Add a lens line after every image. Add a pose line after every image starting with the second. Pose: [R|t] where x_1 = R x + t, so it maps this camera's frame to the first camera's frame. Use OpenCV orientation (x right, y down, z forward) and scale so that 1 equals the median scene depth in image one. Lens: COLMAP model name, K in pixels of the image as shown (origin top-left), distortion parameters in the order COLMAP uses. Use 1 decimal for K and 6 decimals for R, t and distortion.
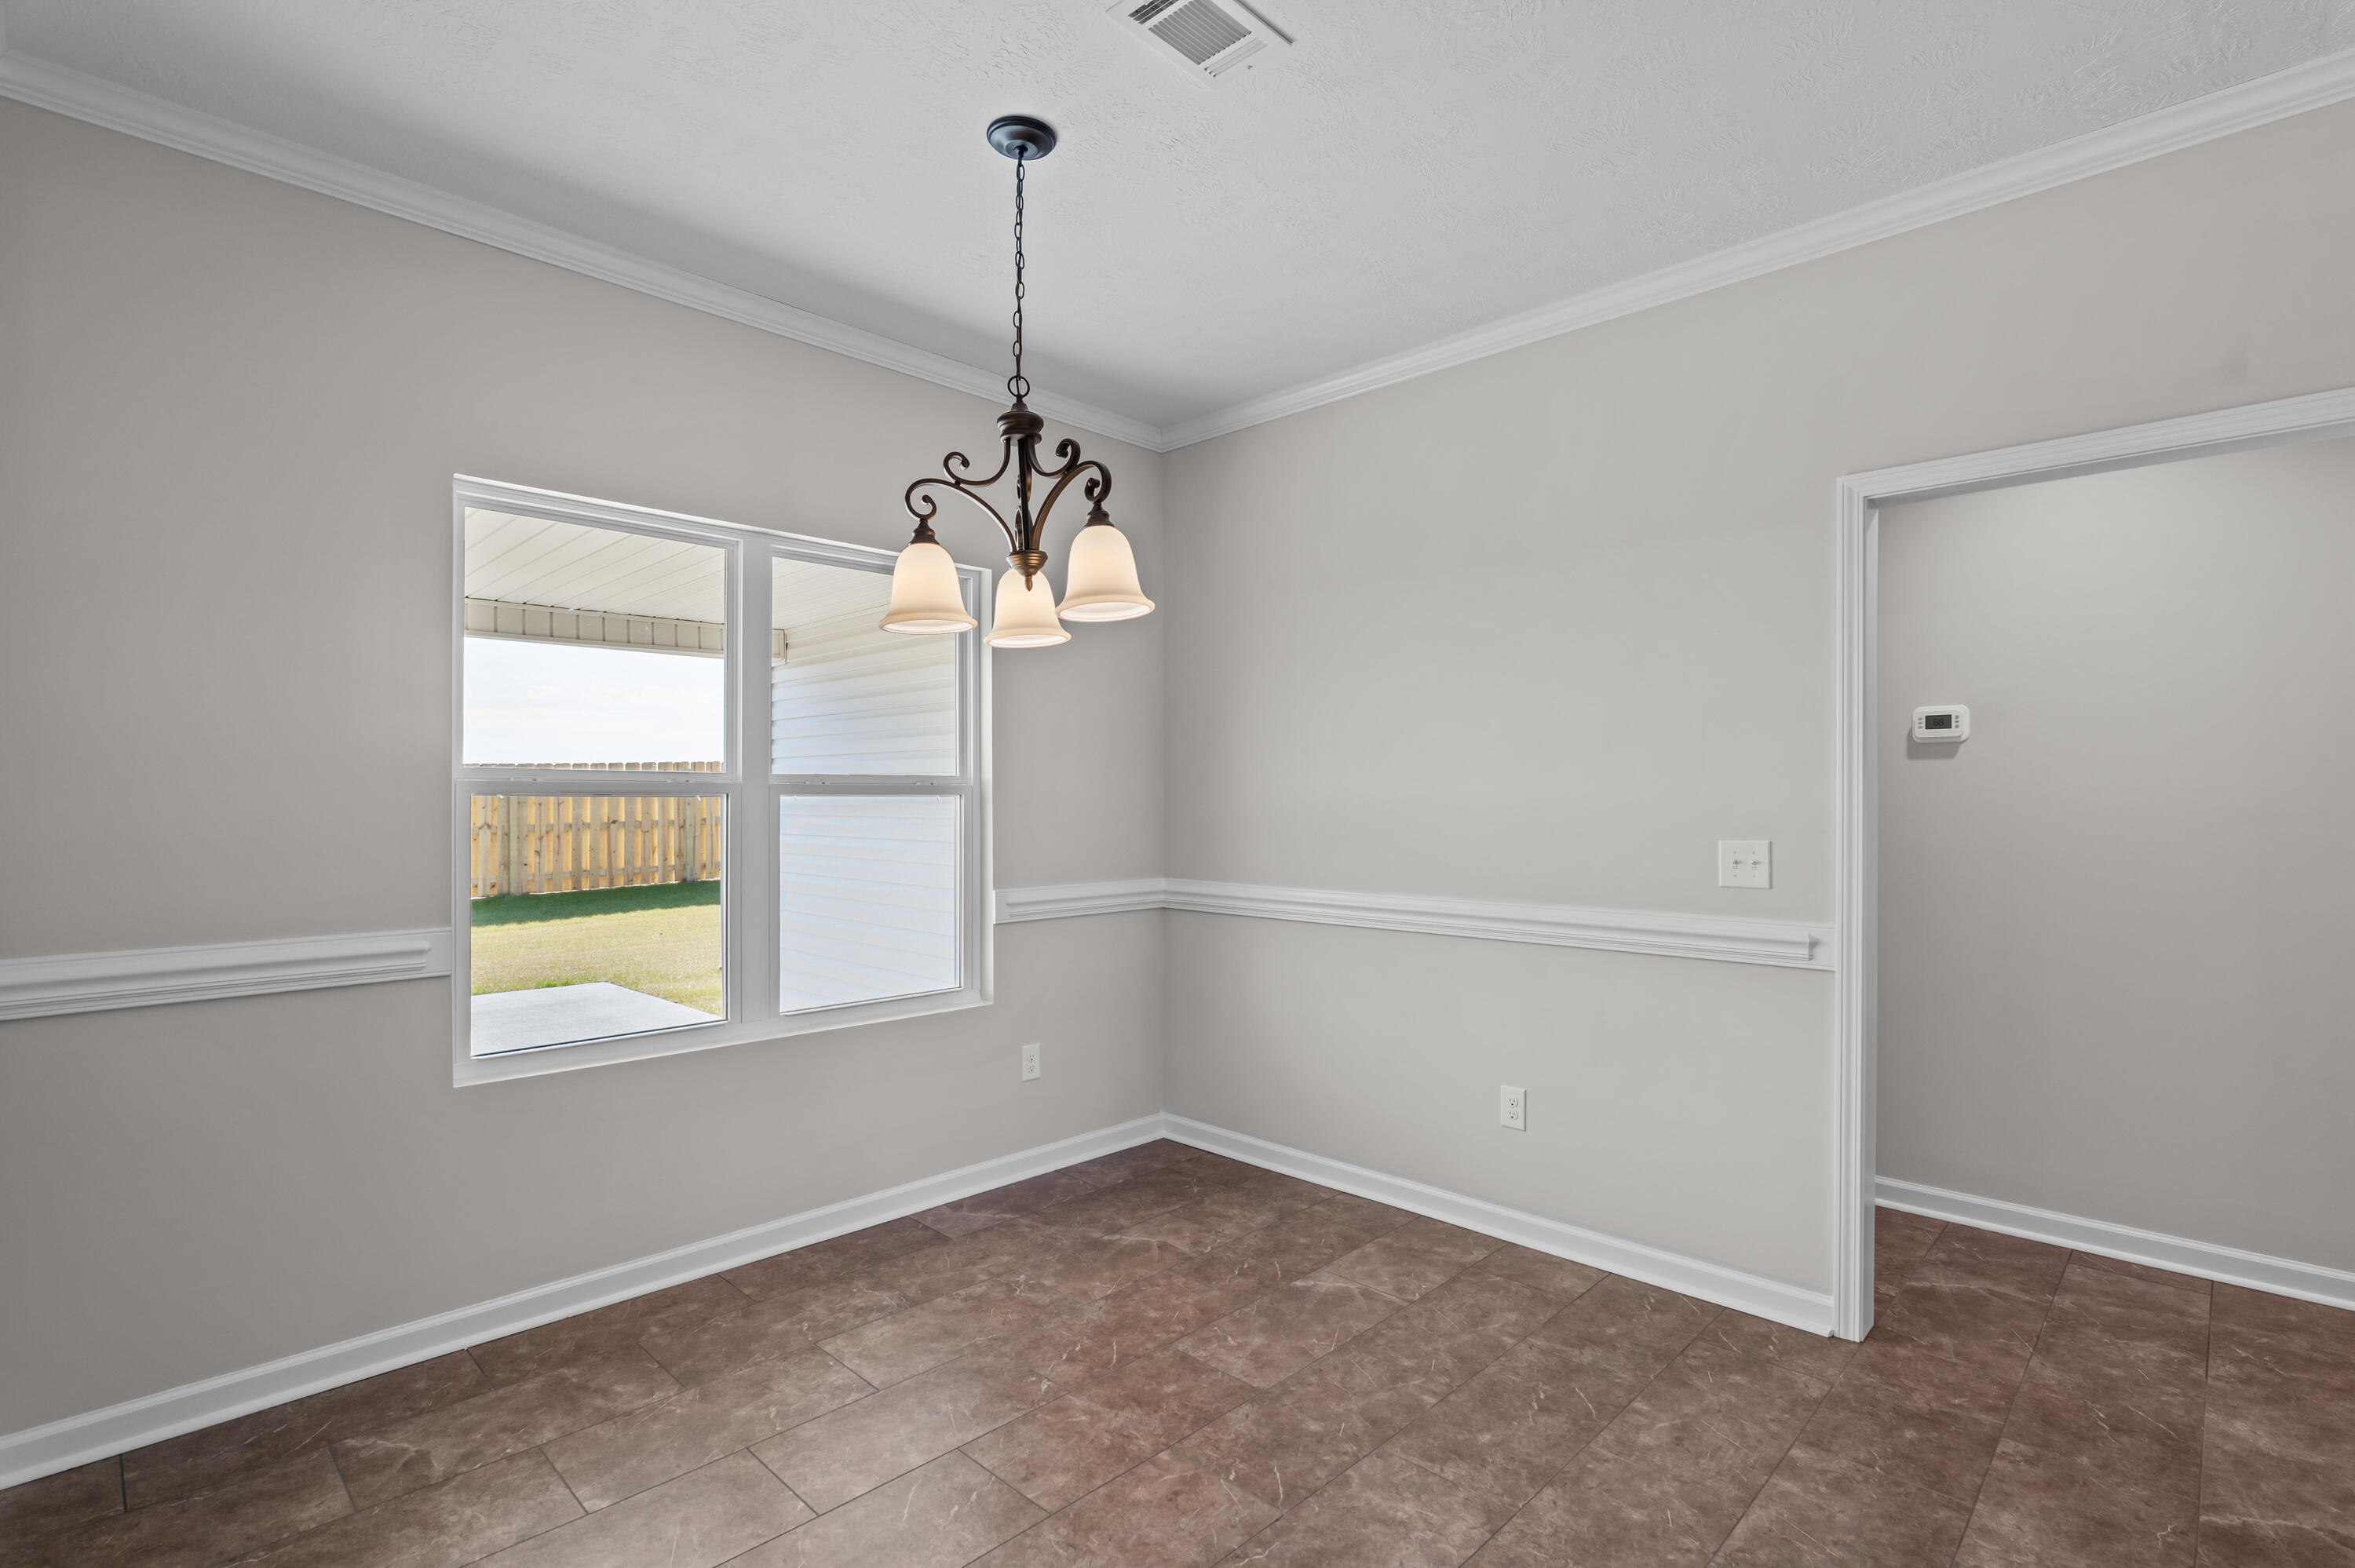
lens RADIAL K [[1119.0, 0, 1185.7], [0, 1119.0, 799.1], [0, 0, 1]] dist [-0.020616, 0.003609]
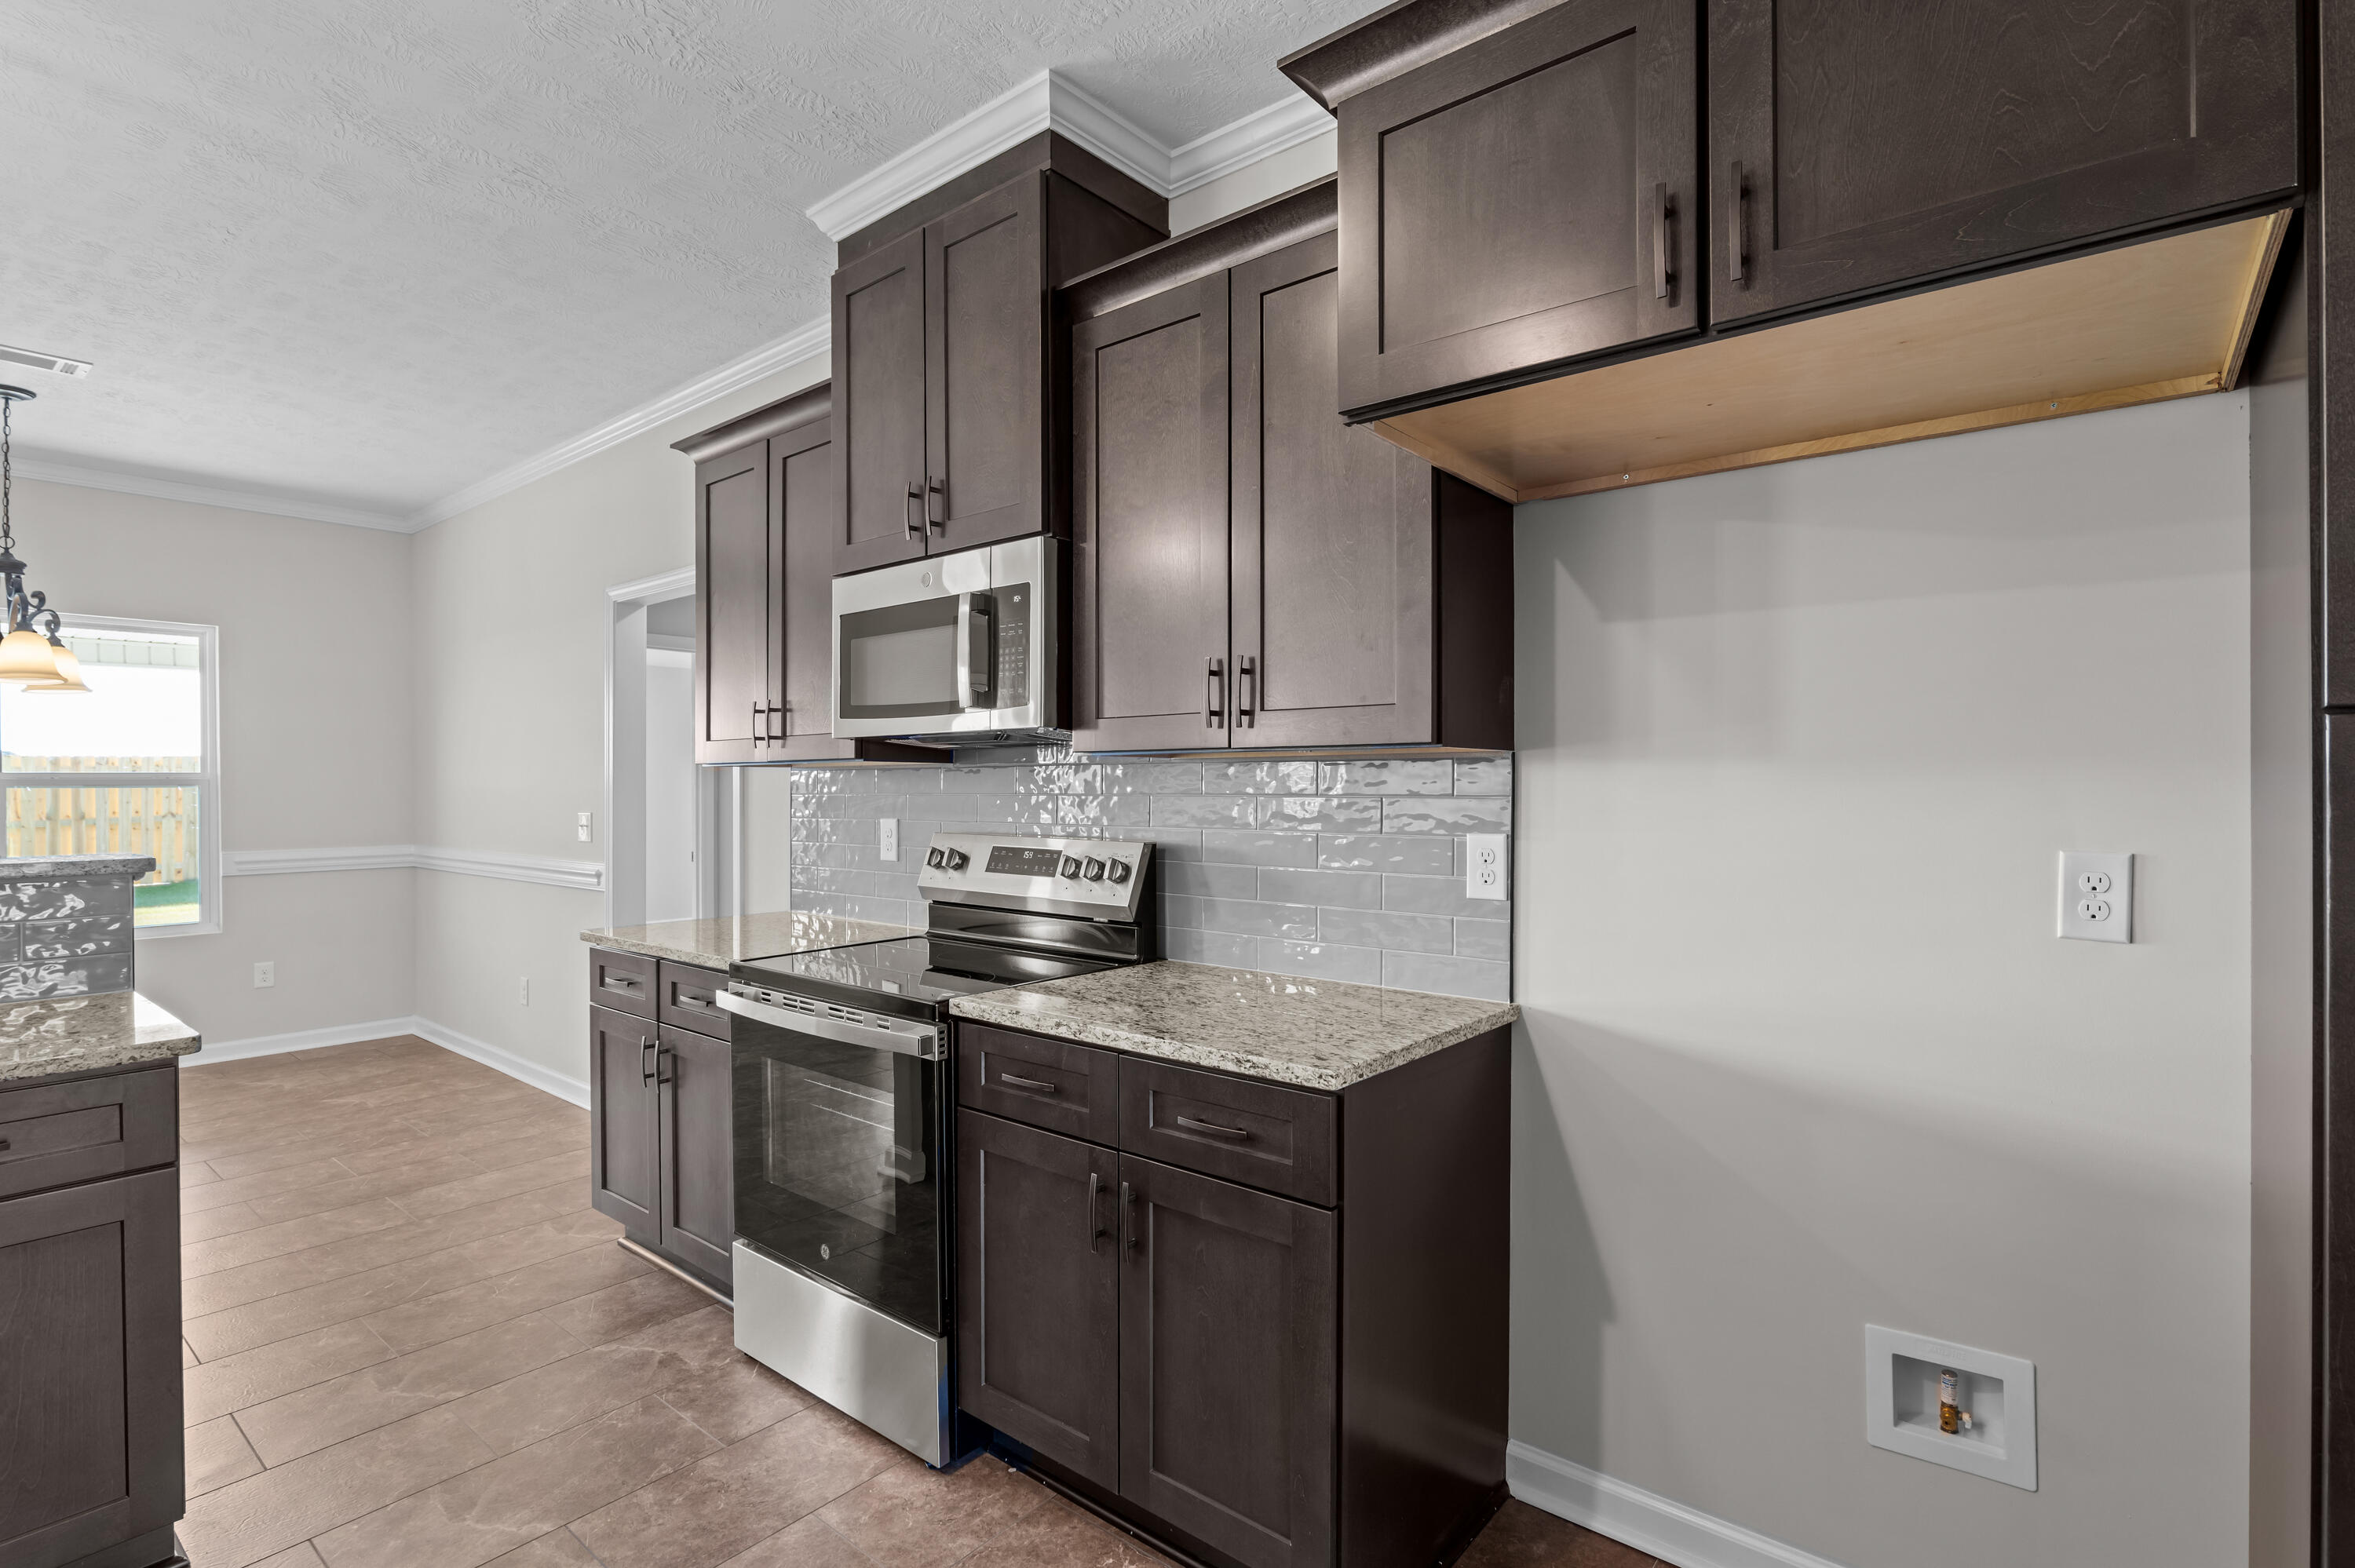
lens RADIAL K [[1119.0, 0, 1181.9], [0, 1119.0, 783.9], [0, 0, 1]] dist [-0.020616, 0.003609]
pose [[0.994319, -0.000031, 0.106437, 1.242953], [0.000134, 1.000000, -0.000957, -0.002448], [-0.106437, 0.000966, 0.994319, -0.717350]]
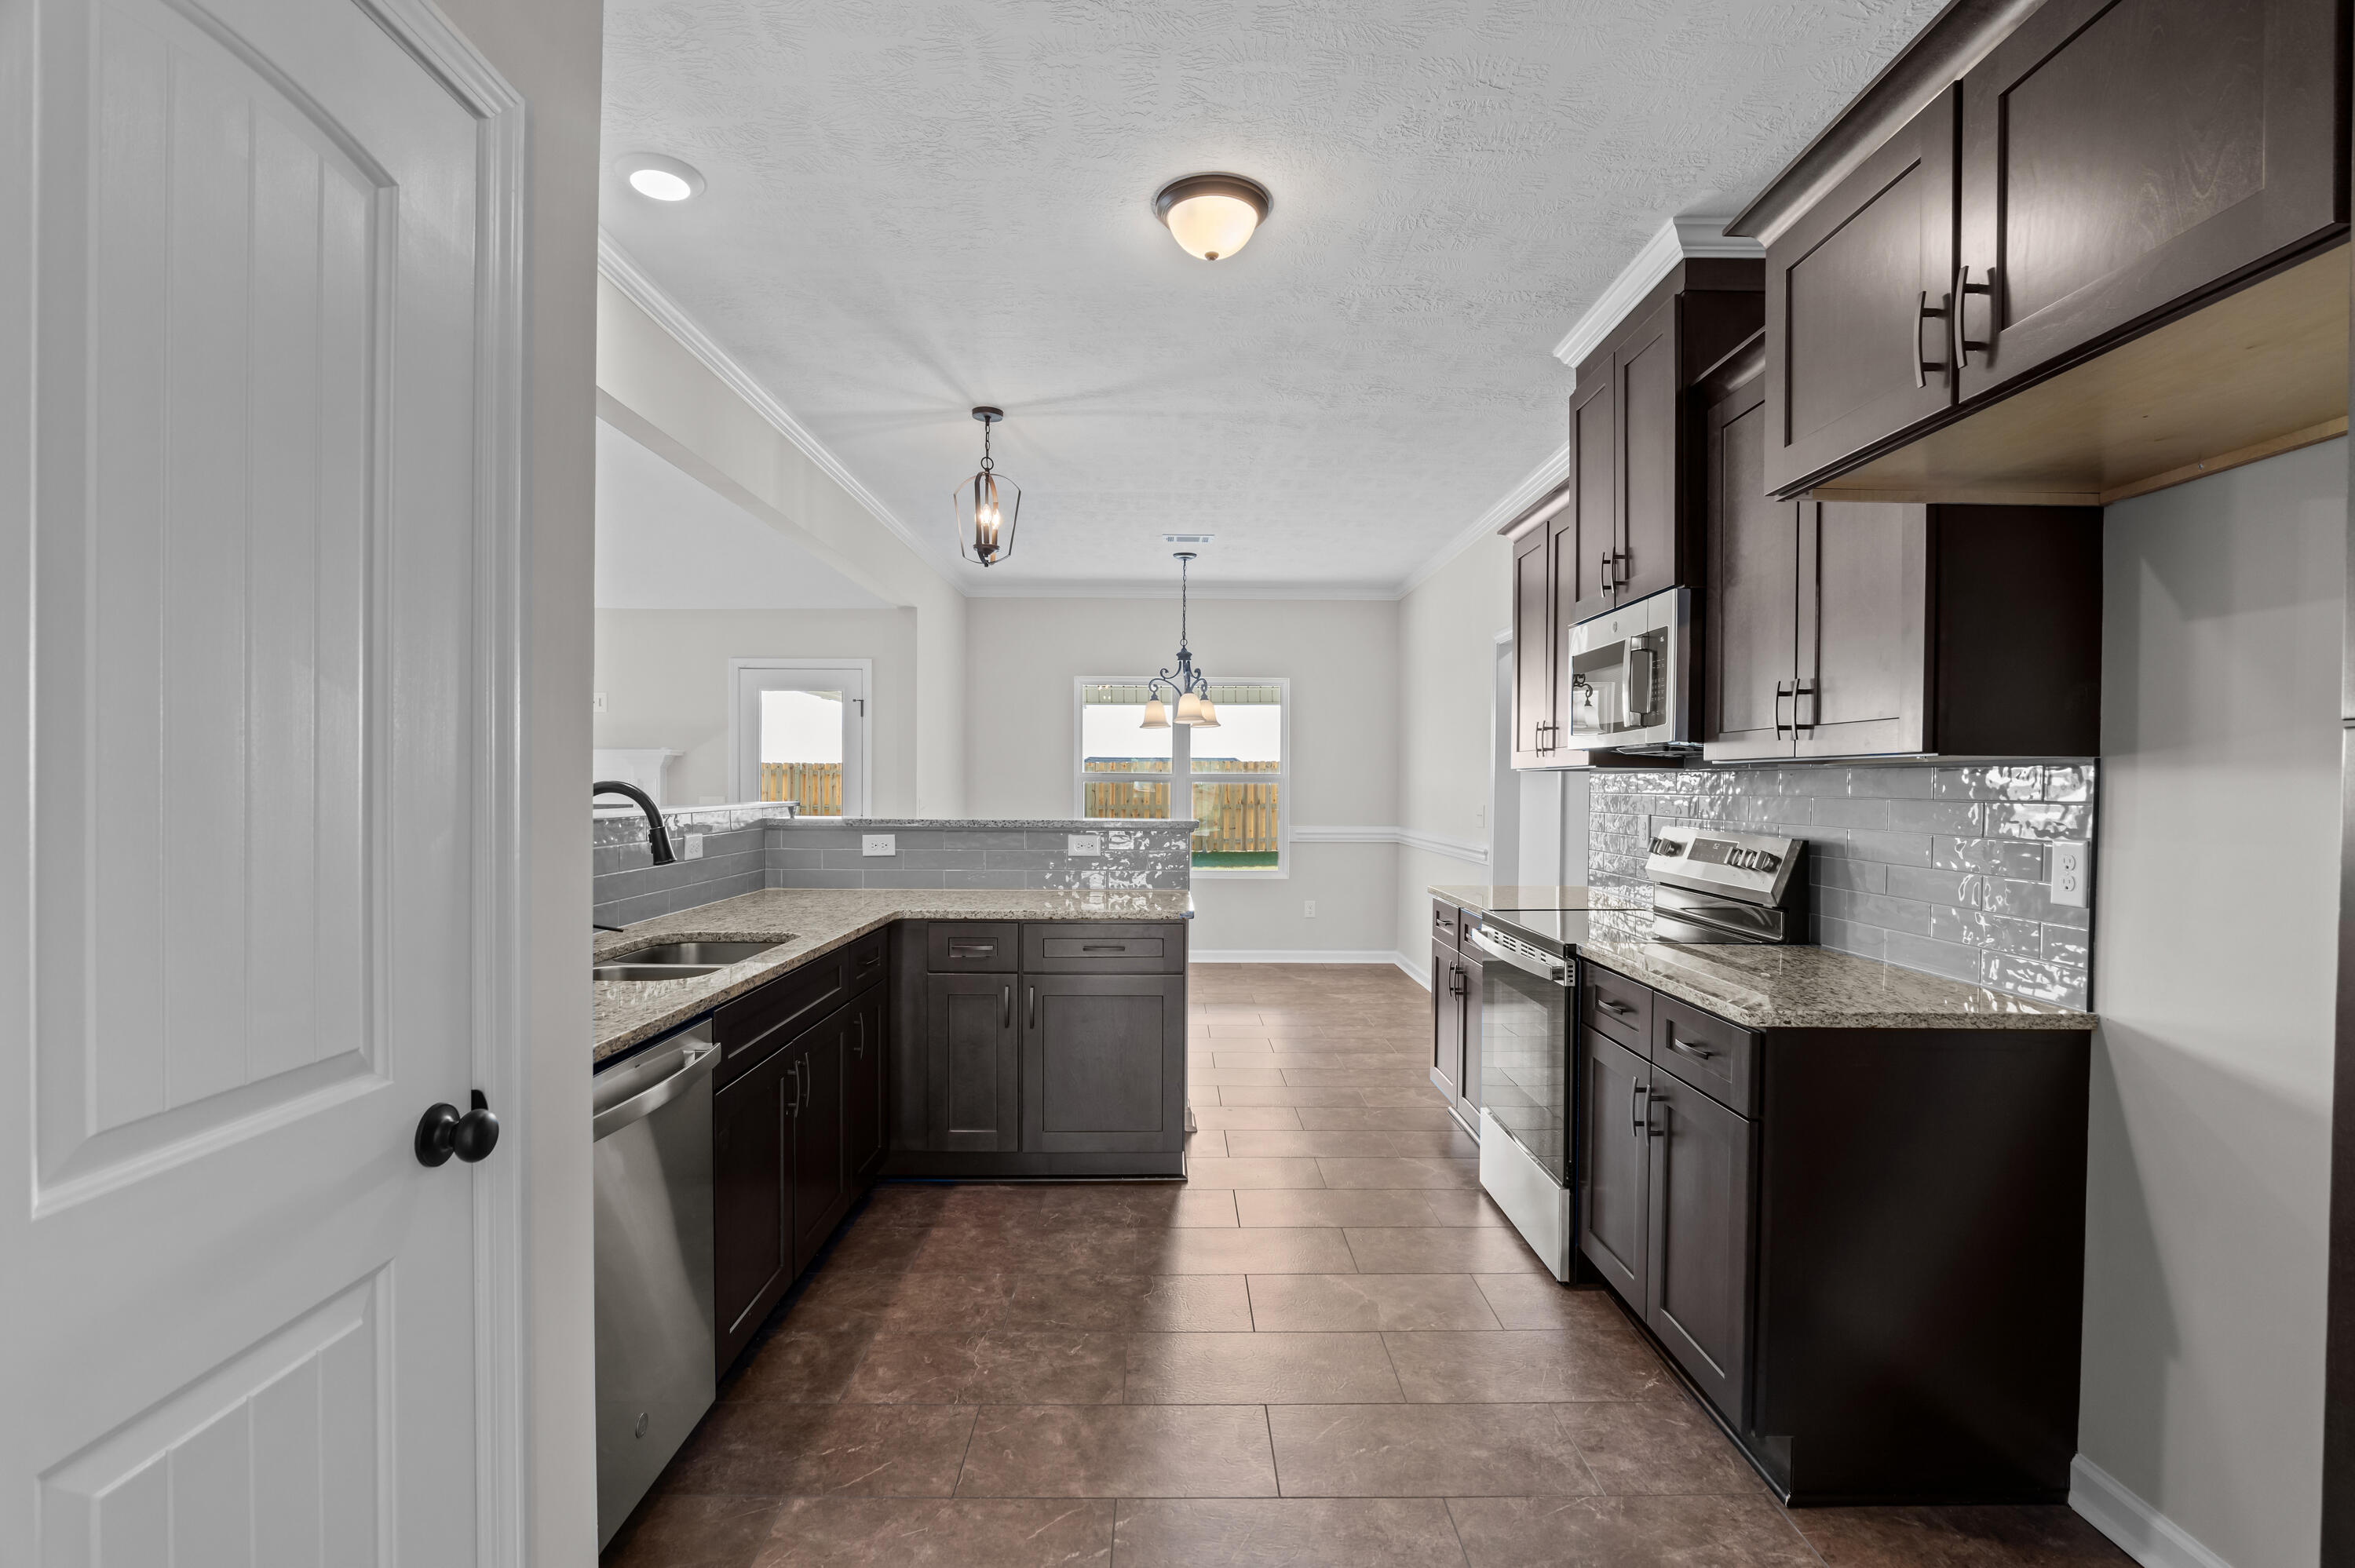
lens RADIAL K [[1119.0, 0, 1185.1], [0, 1119.0, 779.9], [0, 0, 1]] dist [-0.020616, 0.003609]
pose [[0.718310, 0.005916, -0.695698, 1.673878], [-0.009178, 0.999957, -0.000972, -0.004047], [0.695663, 0.007083, 0.718333, -0.971307]]
